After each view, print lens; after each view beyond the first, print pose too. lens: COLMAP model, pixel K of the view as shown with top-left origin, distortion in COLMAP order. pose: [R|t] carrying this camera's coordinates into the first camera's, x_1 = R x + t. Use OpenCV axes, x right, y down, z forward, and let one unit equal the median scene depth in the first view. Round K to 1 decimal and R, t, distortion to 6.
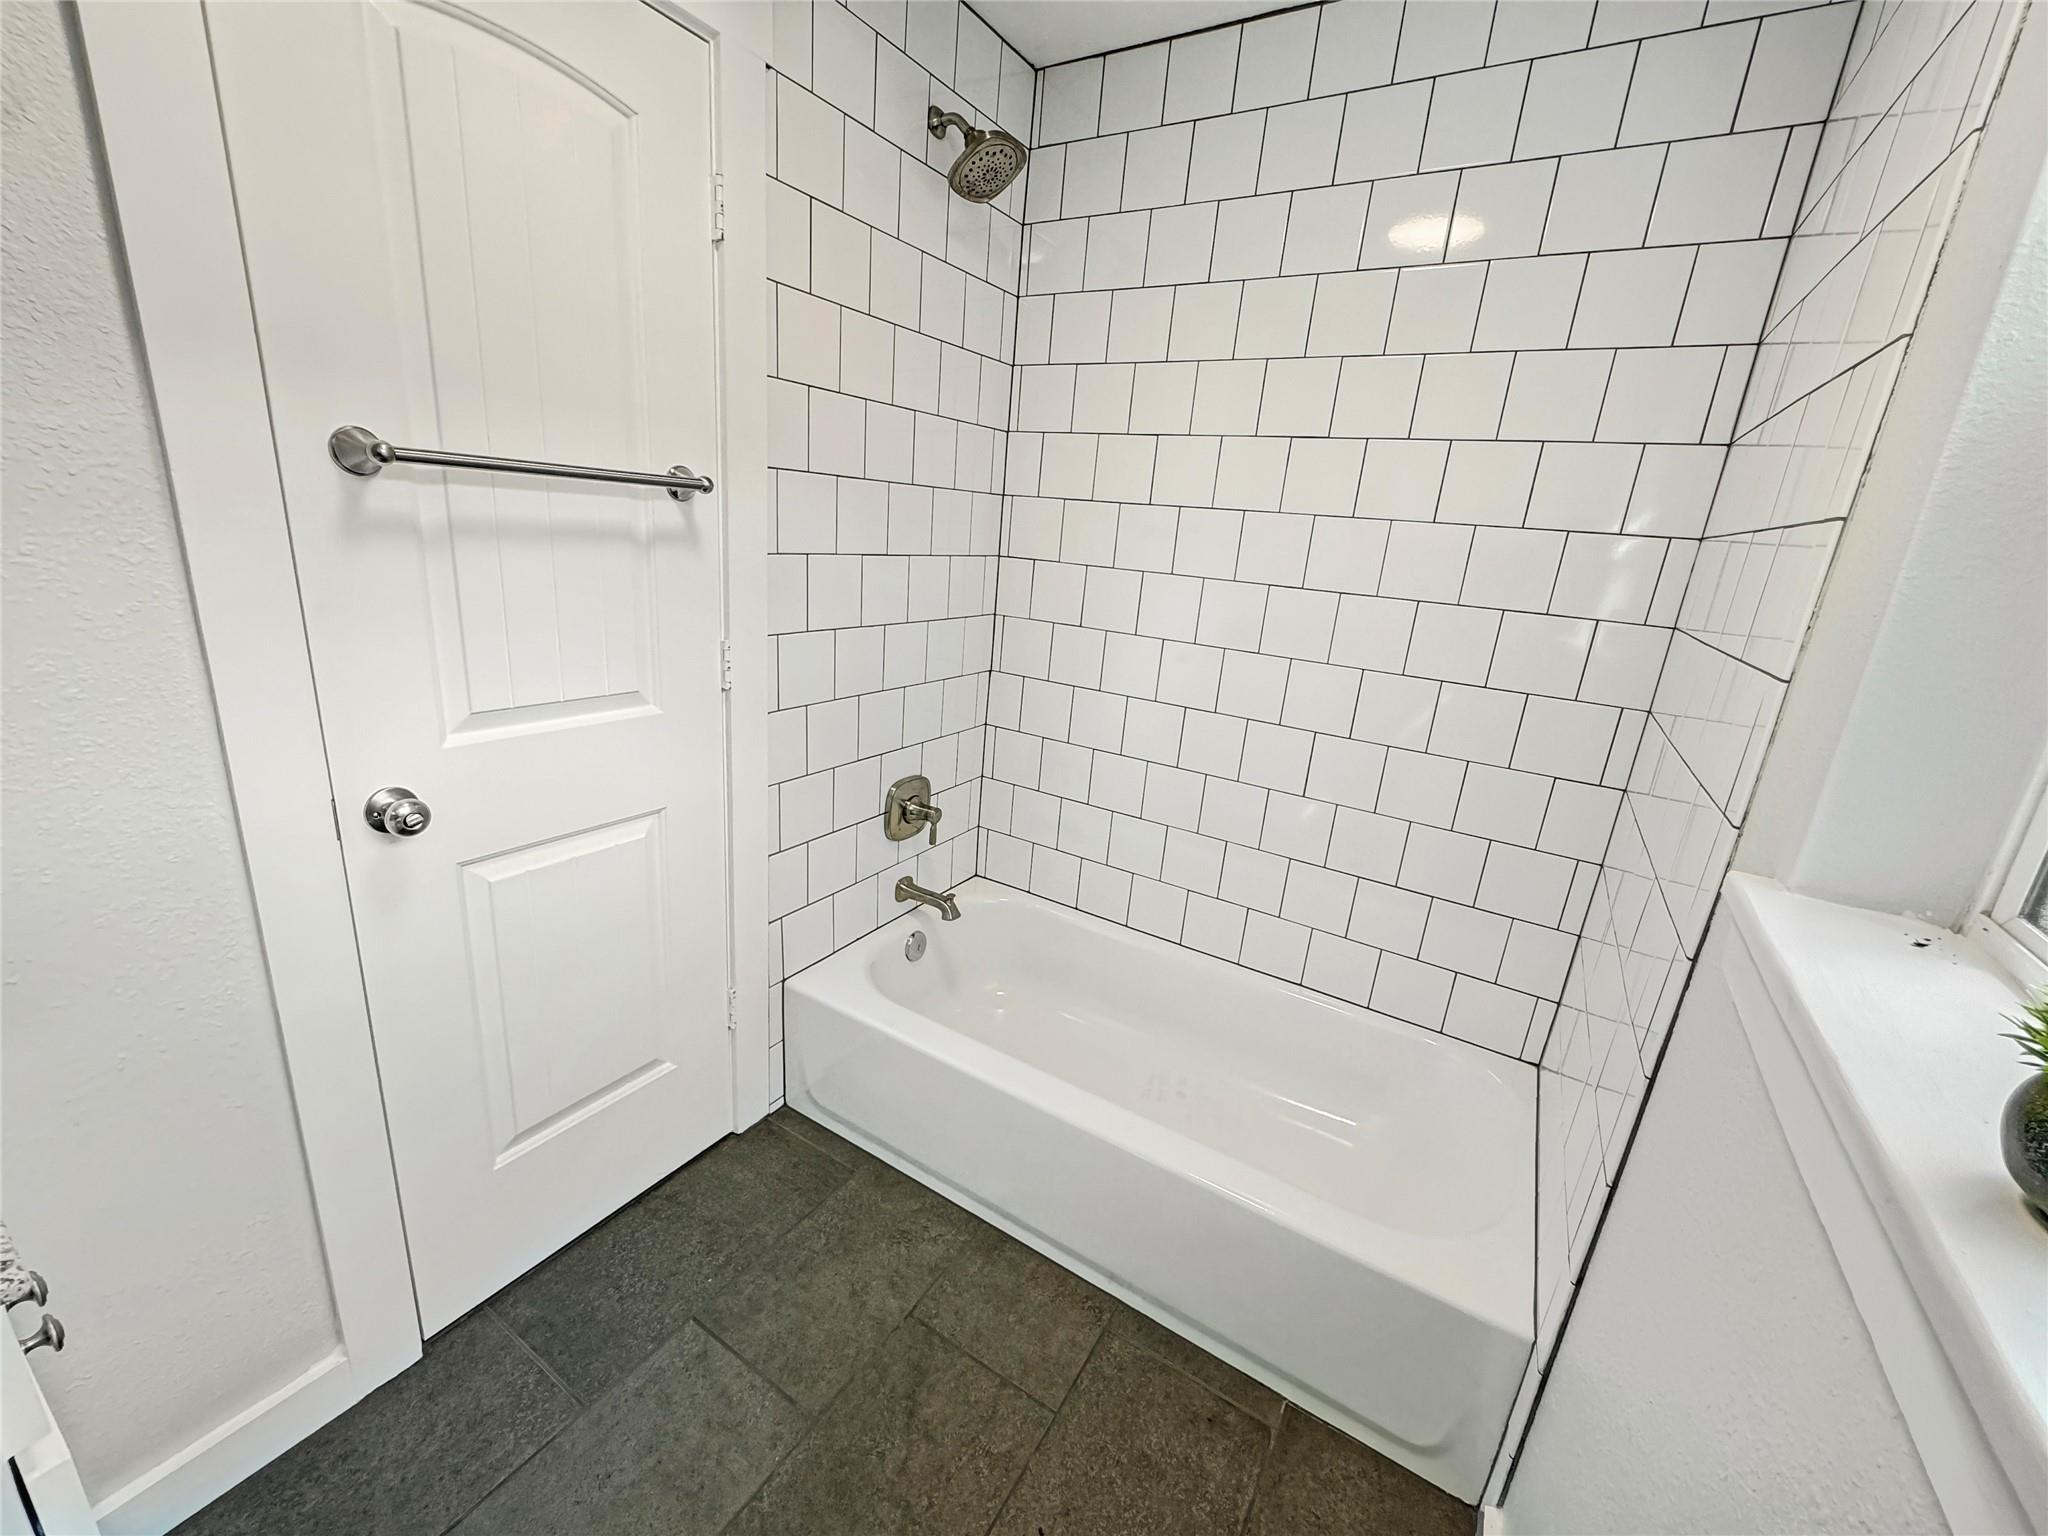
lens RADIAL K [[828.8, 0, 1013.7], [0, 828.8, 761.5], [0, 0, 1]] dist [-0.001061, -0.000117]
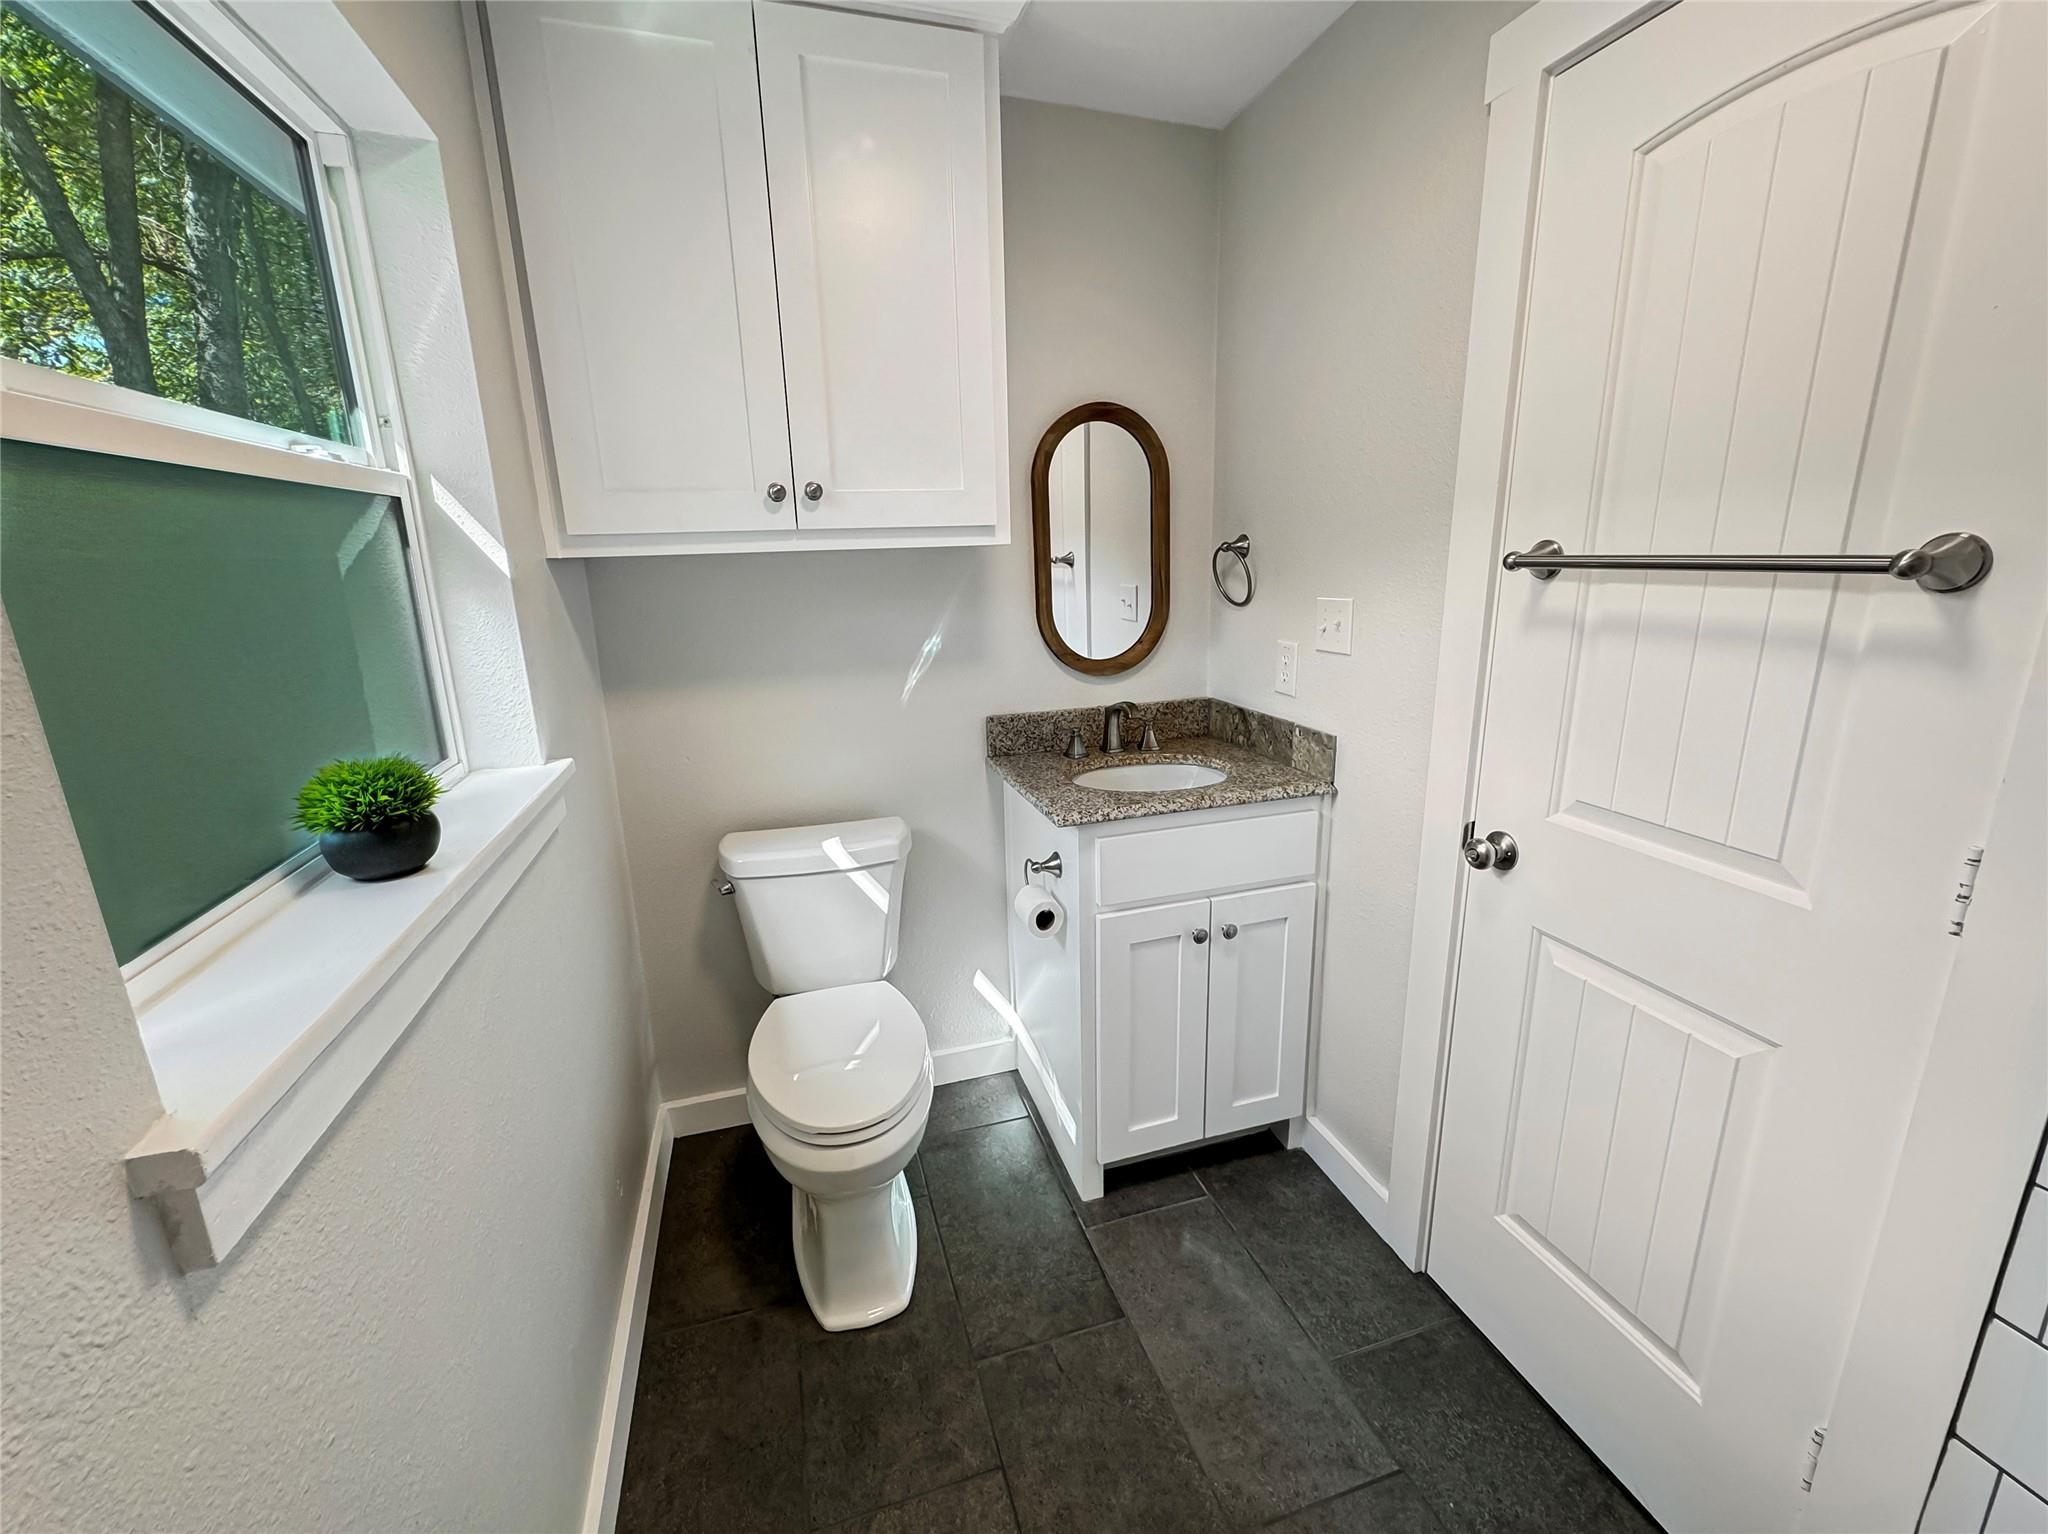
lens RADIAL K [[828.8, 0, 1013.7], [0, 828.8, 760.5], [0, 0, 1]] dist [-0.001061, -0.000117]
pose [[-0.653332, 0.124639, -0.746741, 0.512648], [-0.238526, 0.902232, 0.359281, -0.277570], [0.718514, 0.412847, -0.559727, 0.959660]]
